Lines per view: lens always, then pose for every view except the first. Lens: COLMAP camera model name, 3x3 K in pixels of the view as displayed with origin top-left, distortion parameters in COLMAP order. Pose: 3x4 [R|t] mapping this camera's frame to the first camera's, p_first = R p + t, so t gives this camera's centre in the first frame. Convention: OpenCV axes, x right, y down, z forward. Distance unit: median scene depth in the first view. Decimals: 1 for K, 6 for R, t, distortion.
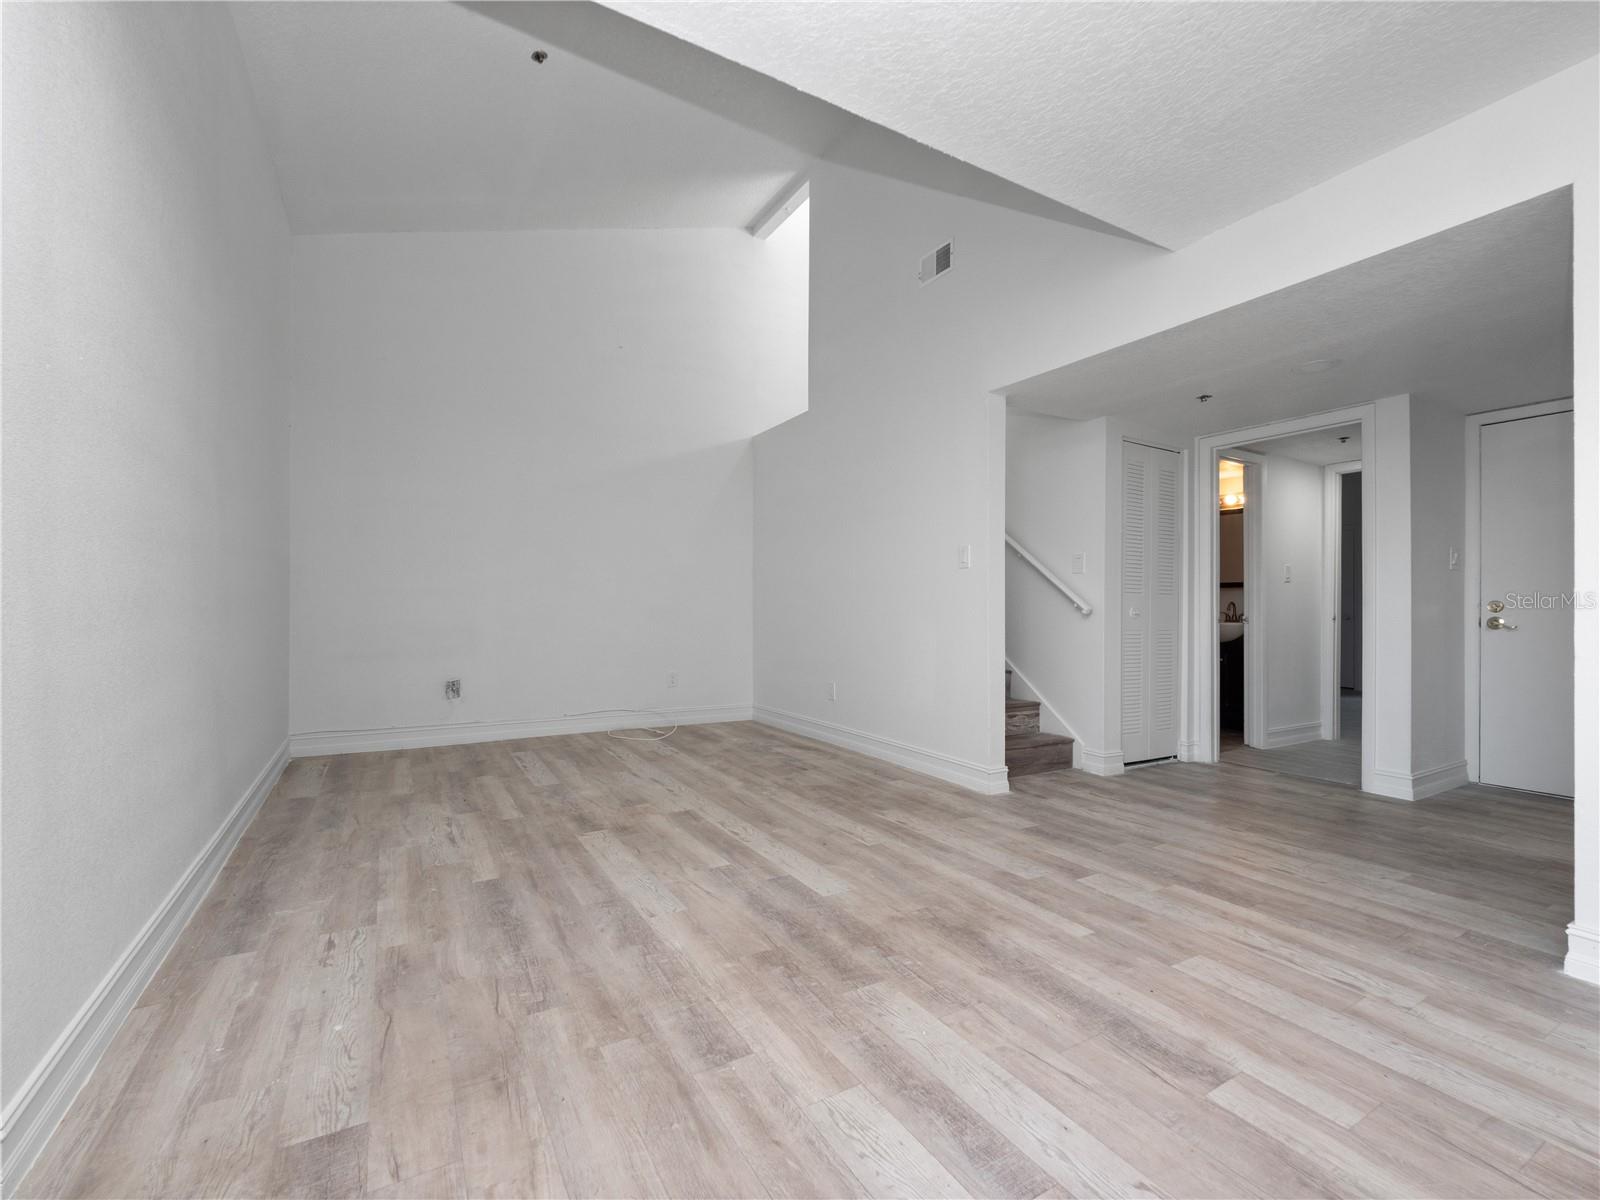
lens RADIAL K [[694.9, 0, 795.7], [0, 694.9, 604.6], [0, 0, 1]] dist [-0.000616, -0.000980]
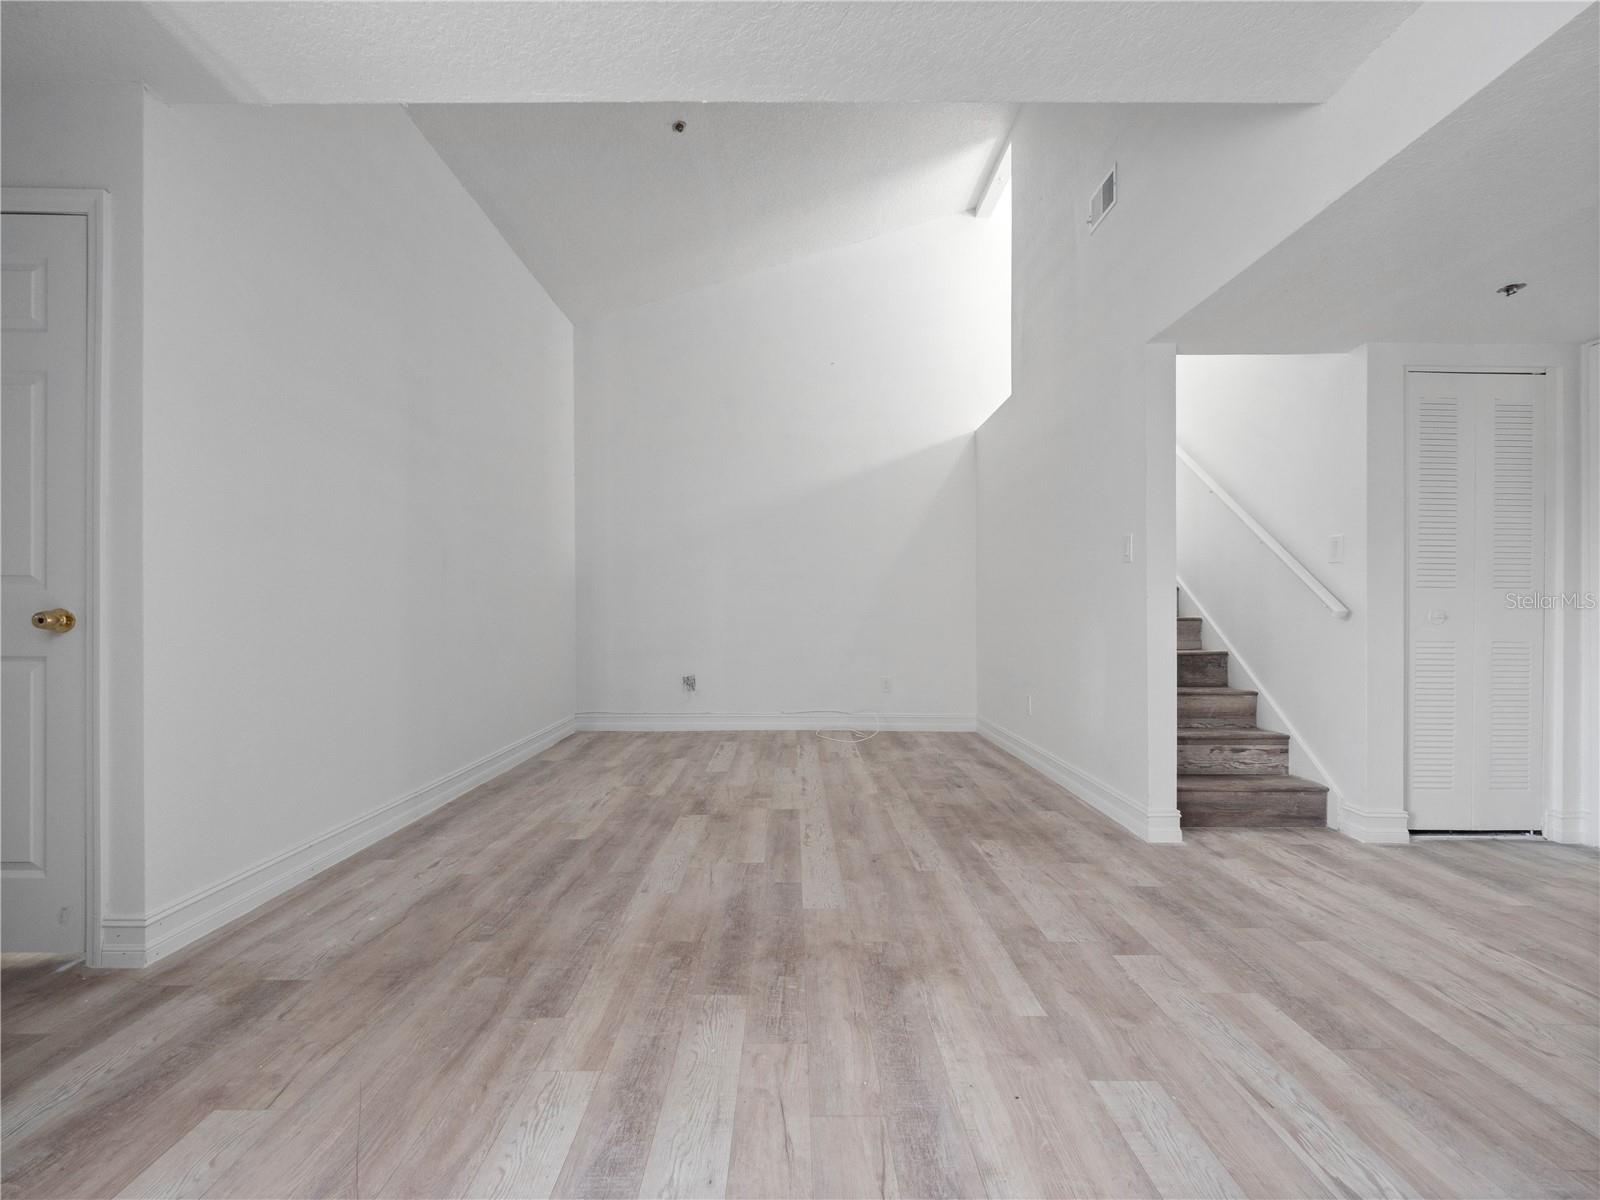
lens RADIAL K [[700.7, 0, 802.6], [0, 700.7, 614.1], [0, 0, 1]] dist [-0.002036, -0.000550]
pose [[0.868103, -0.005288, -0.496357, 0.484584], [0.008250, 0.999959, 0.003775, 0.002354], [0.496316, -0.007372, 0.868111, 0.134570]]
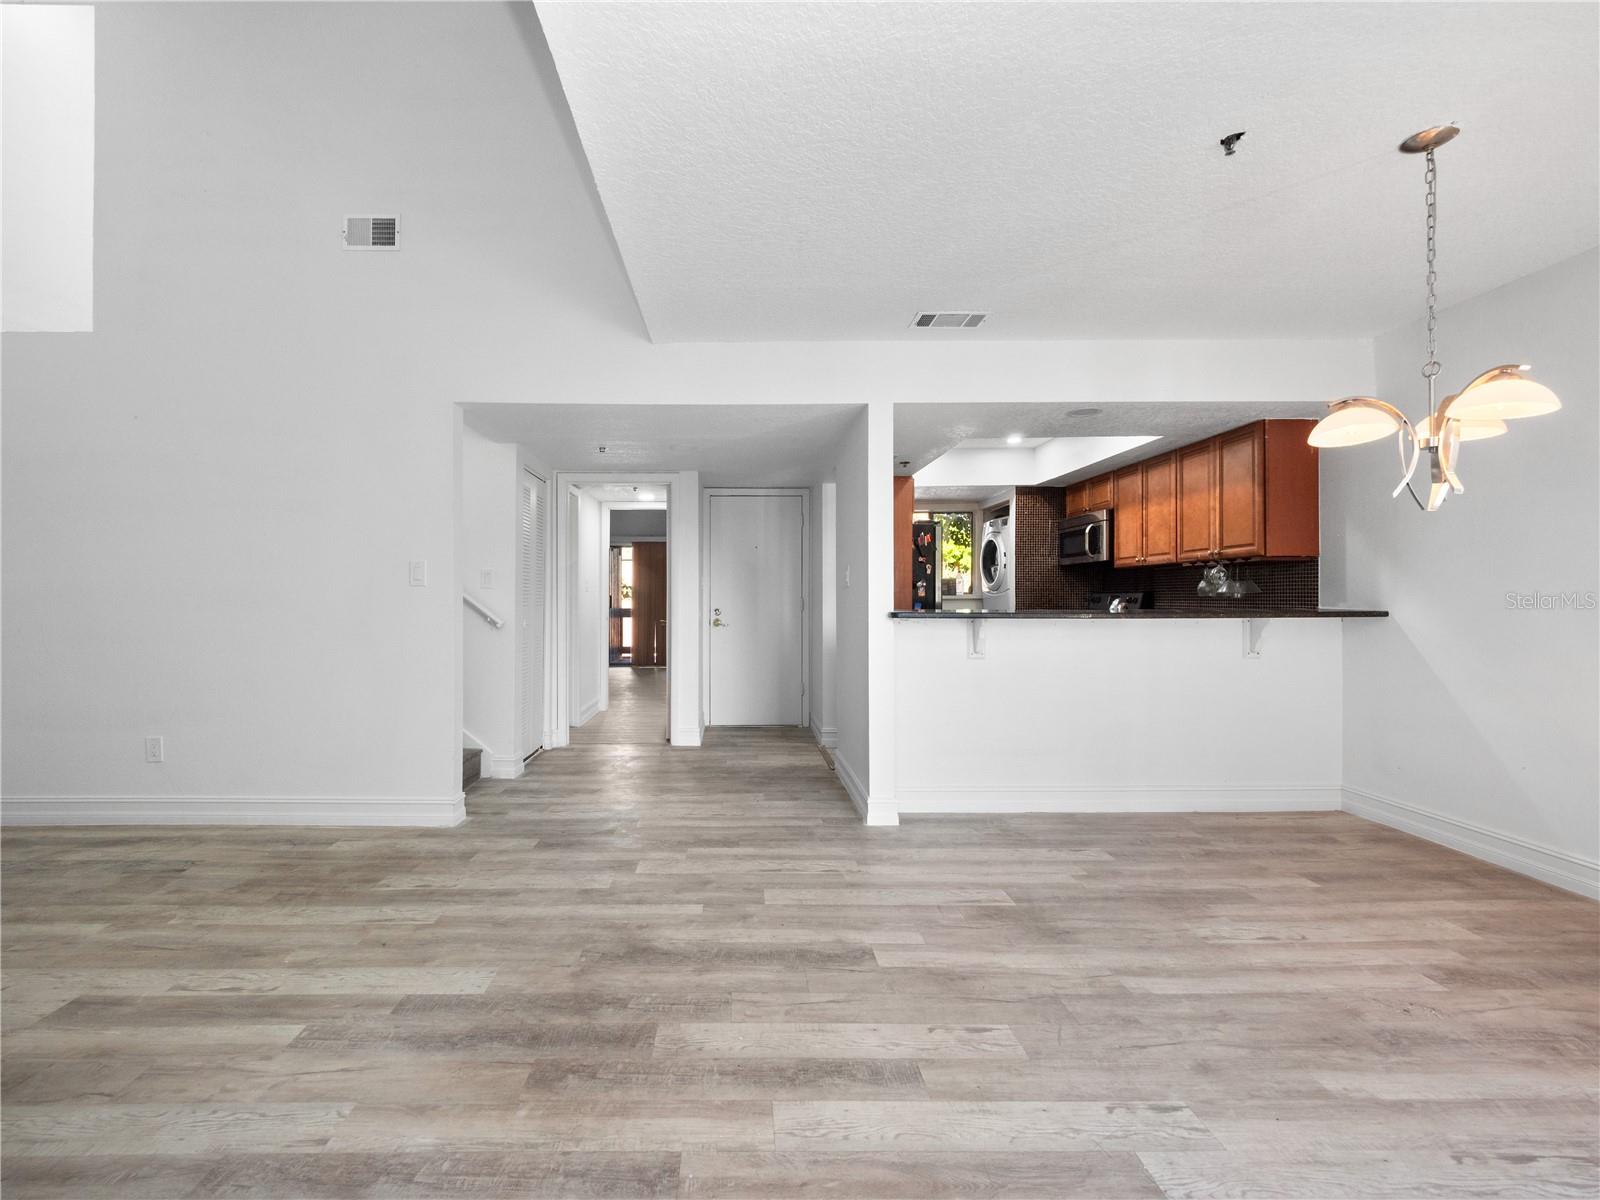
lens RADIAL K [[692.4, 0, 740.2], [0, 692.4, 592.8], [0, 0, 1]] dist [0.003117, -0.001029]
pose [[0.503271, -0.004596, 0.864116, -0.493865], [-0.001354, 0.999980, 0.006107, -0.075997], [-0.864127, -0.004243, 0.503255, 0.266709]]
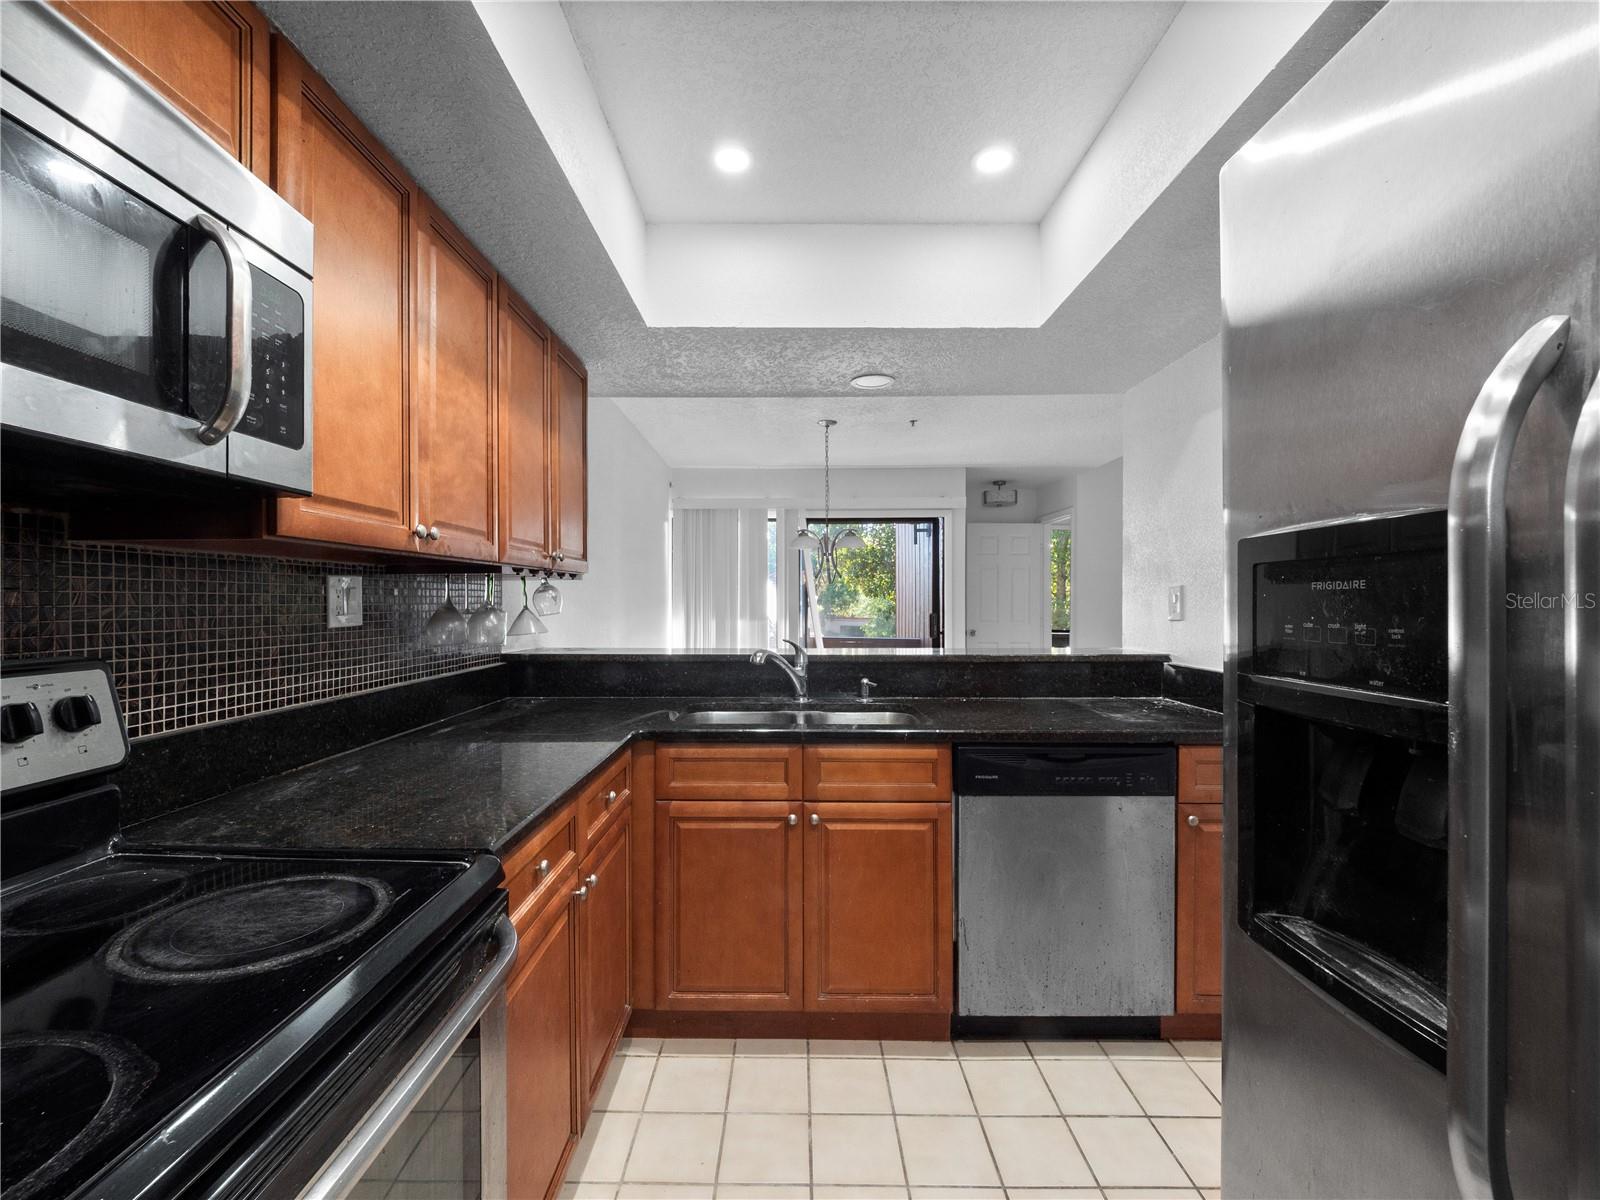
lens RADIAL K [[672.4, 0, 800.0], [0, 672.4, 600.0], [0, 0, 1]] dist [-0.003198, -0.000341]
pose [[-0.519469, -0.013106, -0.854389, 2.101649], [0.002563, 0.999854, -0.016896, -0.095297], [0.854485, -0.010967, -0.519360, 0.815712]]
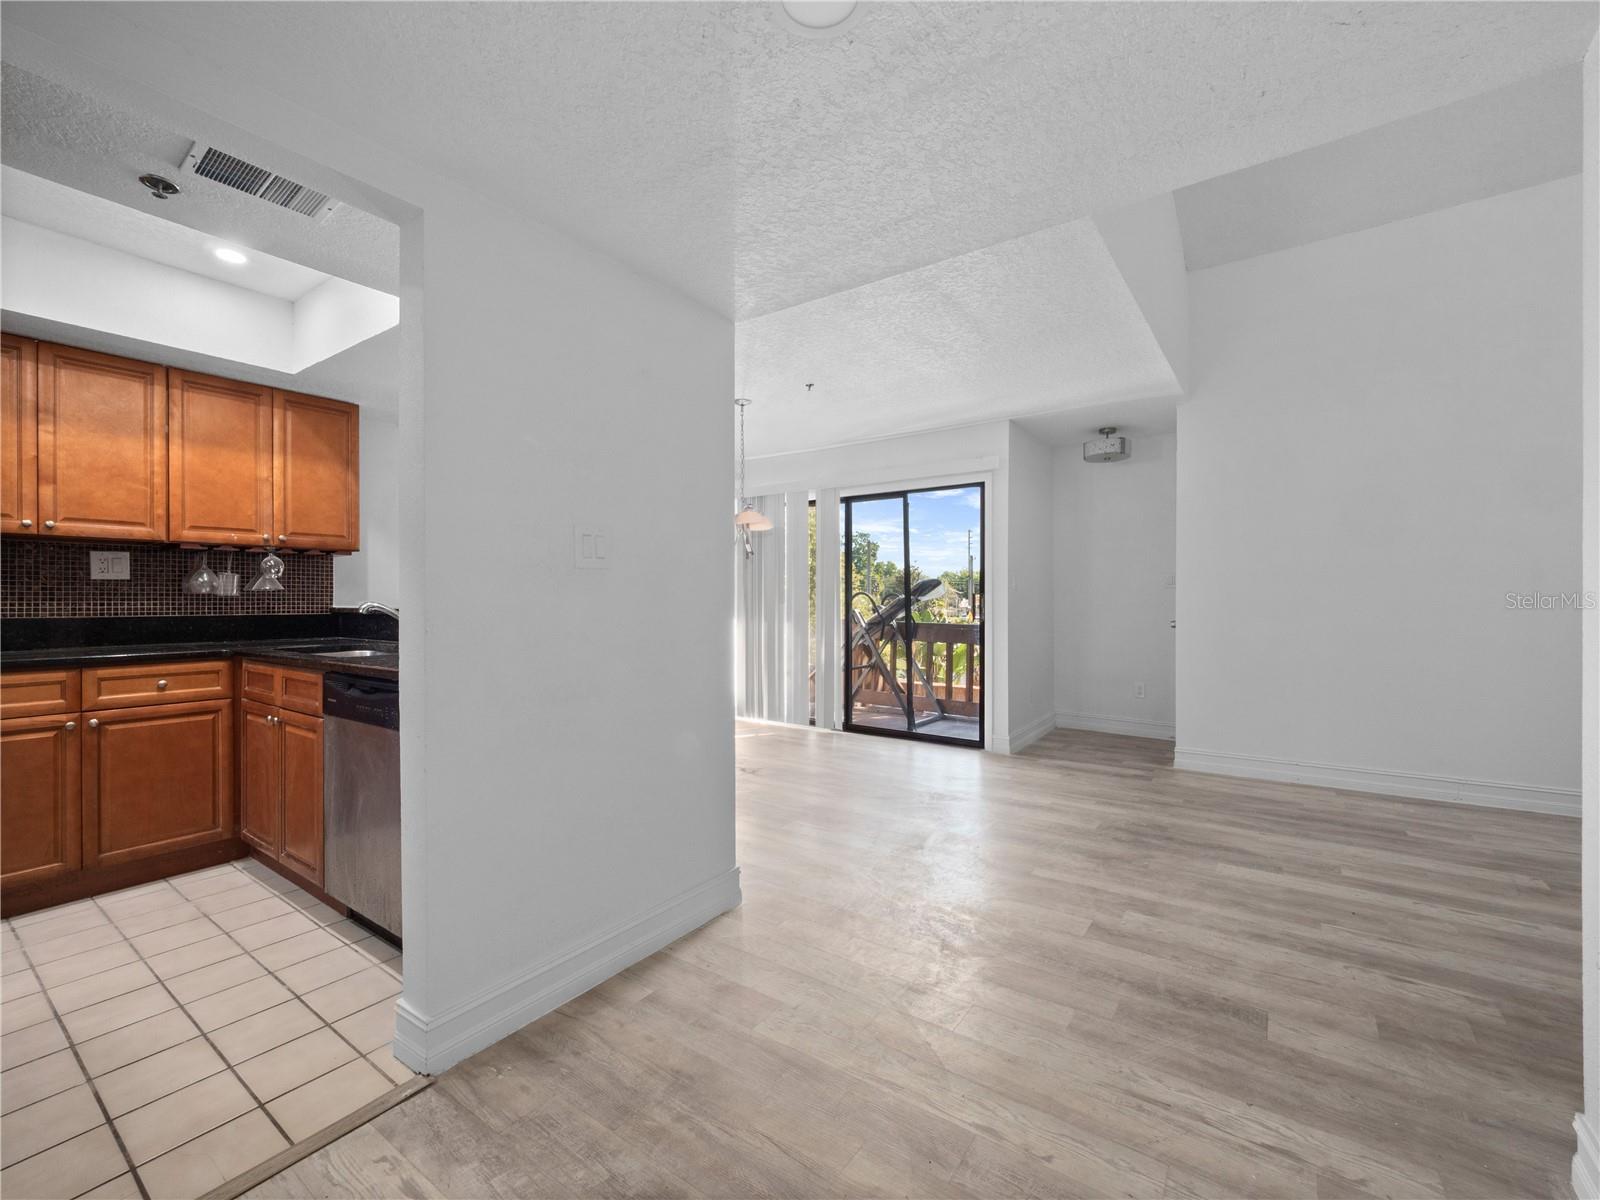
lens RADIAL K [[690.7, 0, 784.2], [0, 690.7, 598.2], [0, 0, 1]] dist [-0.002916, 0.000021]
pose [[-0.919858, -0.010241, -0.392117, 1.157945], [-0.005203, 0.999890, -0.013907, -0.037681], [0.392216, -0.010752, -0.919810, 1.690266]]
